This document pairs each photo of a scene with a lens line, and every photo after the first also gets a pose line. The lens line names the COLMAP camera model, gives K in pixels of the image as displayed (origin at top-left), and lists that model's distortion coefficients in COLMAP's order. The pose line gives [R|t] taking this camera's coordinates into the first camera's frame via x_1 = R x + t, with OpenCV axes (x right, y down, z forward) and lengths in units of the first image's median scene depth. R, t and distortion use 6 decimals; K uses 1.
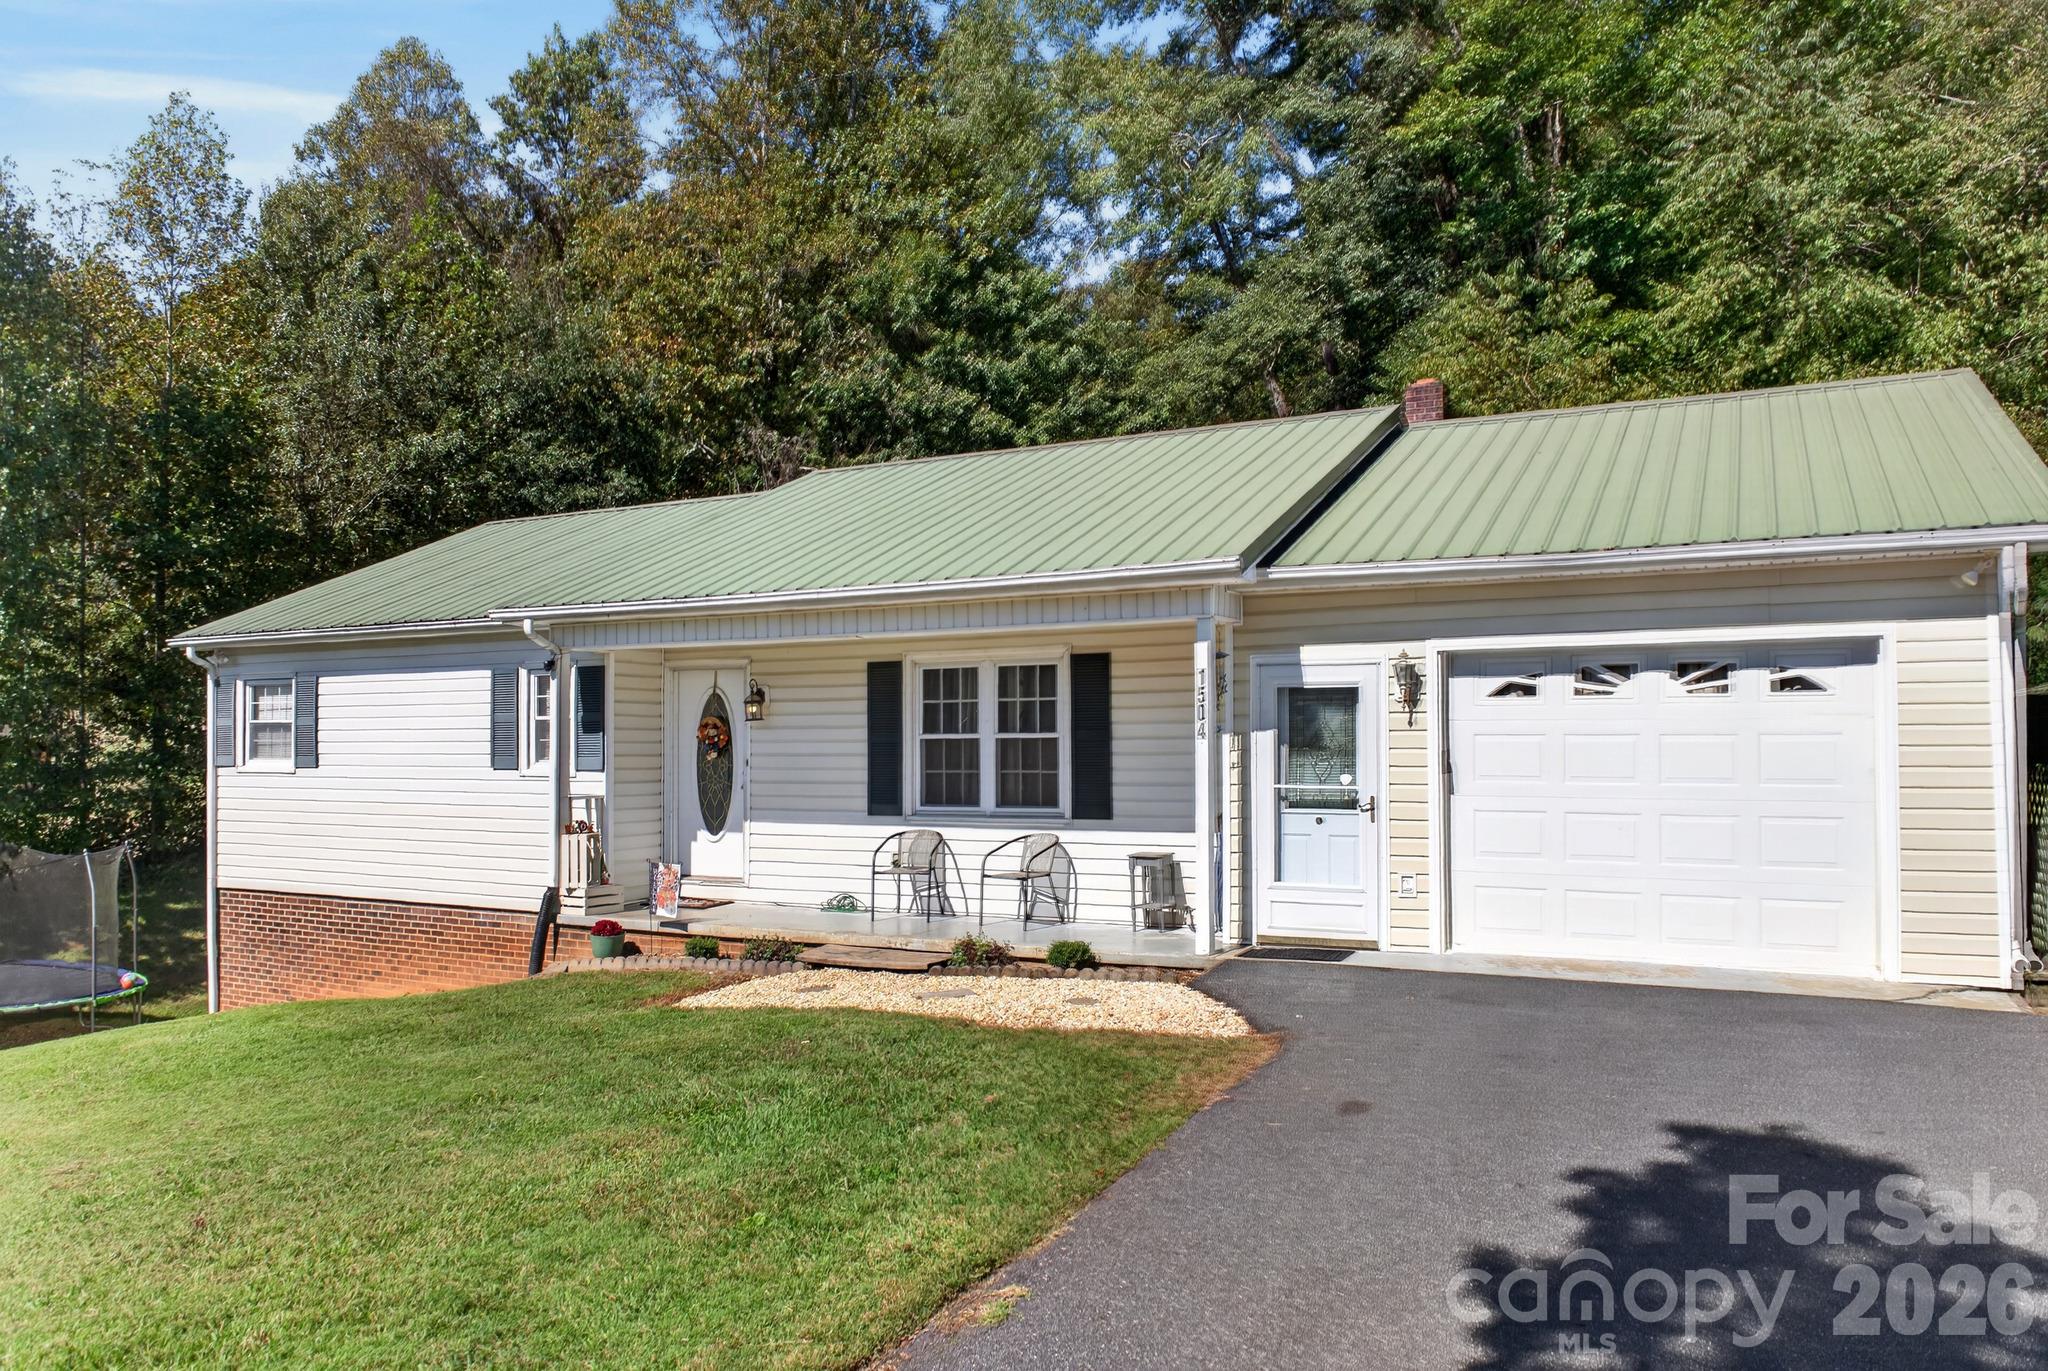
lens RADIAL K [[1447.0, 0, 1032.9], [0, 1447.0, 727.1], [0, 0, 1]] dist [-0.059633, -0.001288]
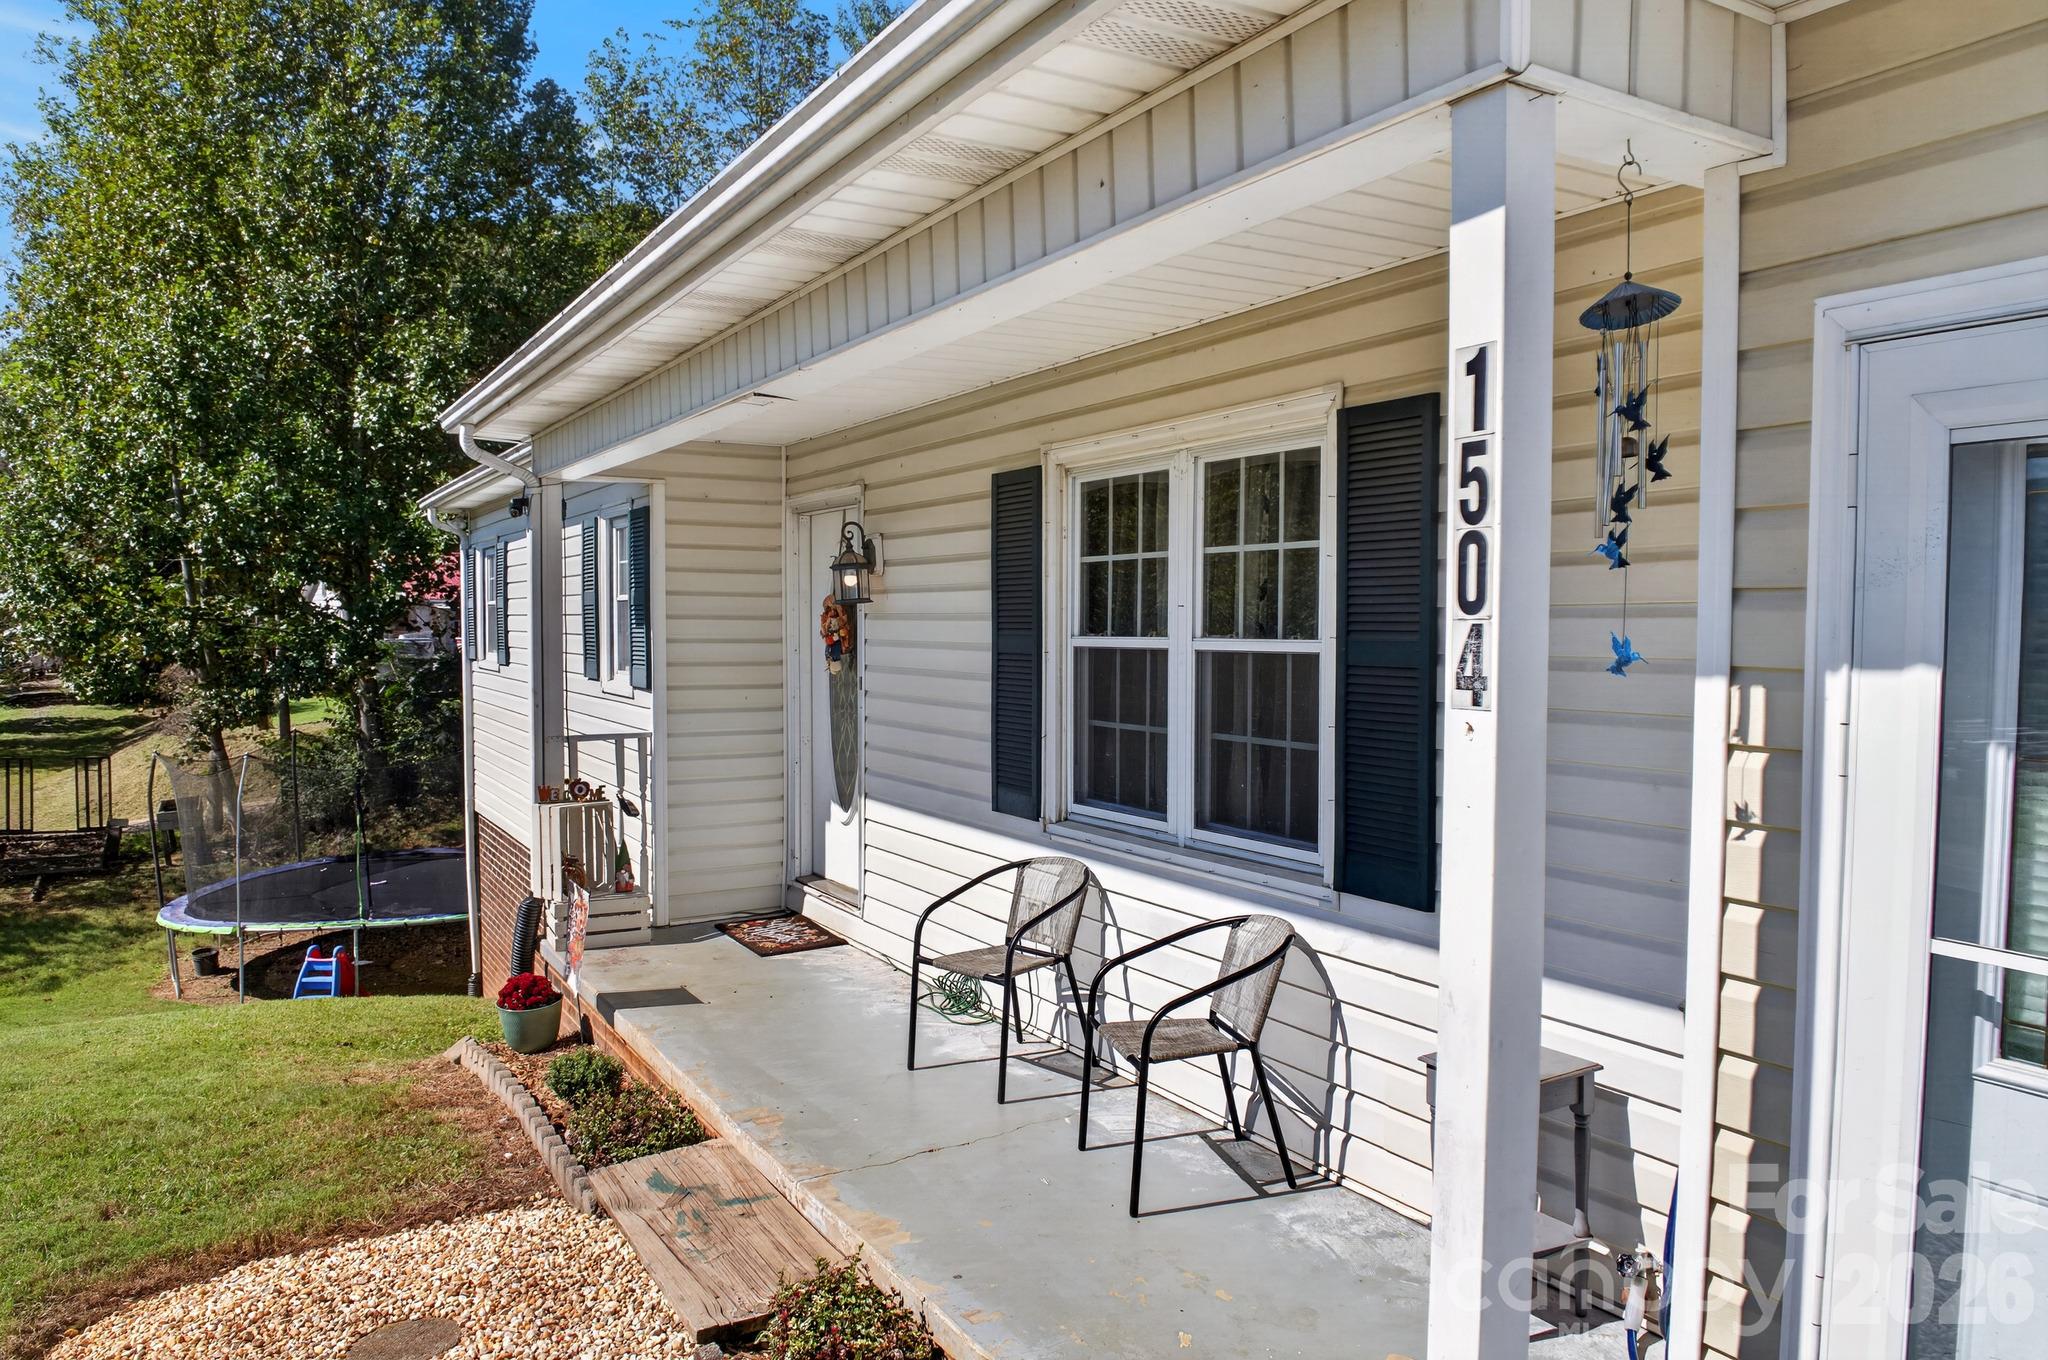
lens RADIAL K [[1409.8, 0, 1024.0], [0, 1409.8, 680.0], [0, 0, 1]] dist [-0.053479, 0.000316]
pose [[0.841746, 0.027960, -0.539150, 0.134955], [0.003981, 0.998309, 0.057987, -0.006197], [0.539860, -0.050957, 0.840211, 0.640304]]
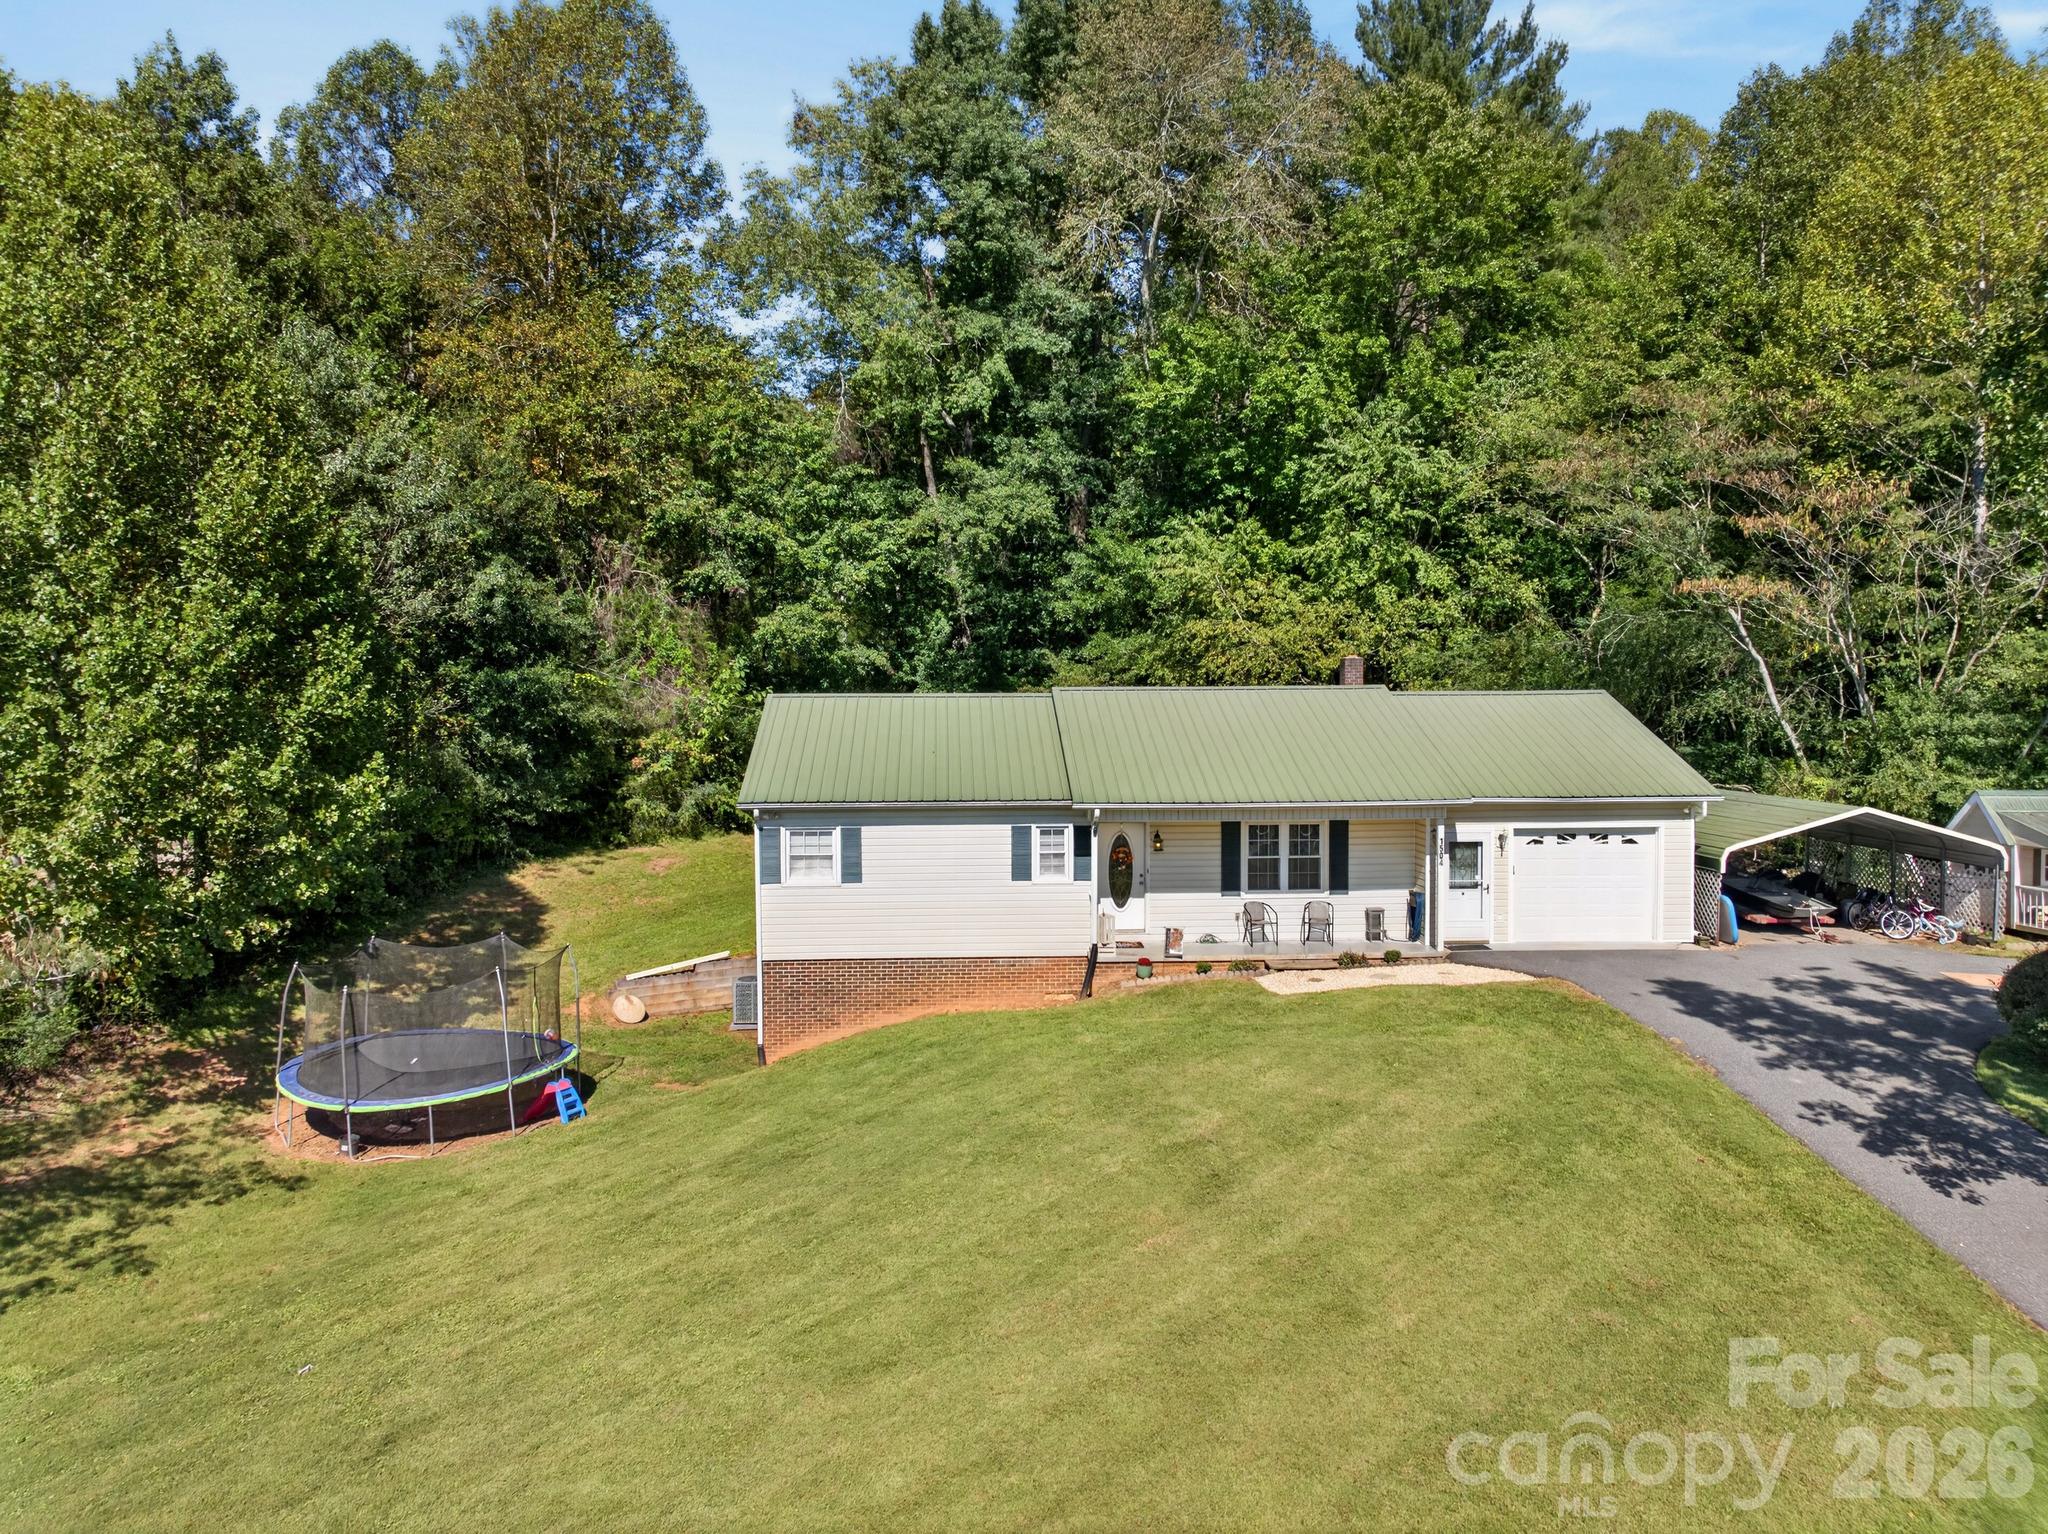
lens RADIAL K [[1397.8, 0, 1027.2], [0, 1397.8, 763.9], [0, 0, 1]] dist [-0.002185, -0.003965]
pose [[0.862594, -0.020040, 0.505500, -1.371992], [-0.006738, 0.998671, 0.051090, -0.228820], [-0.505852, -0.047476, 0.861313, -0.572096]]
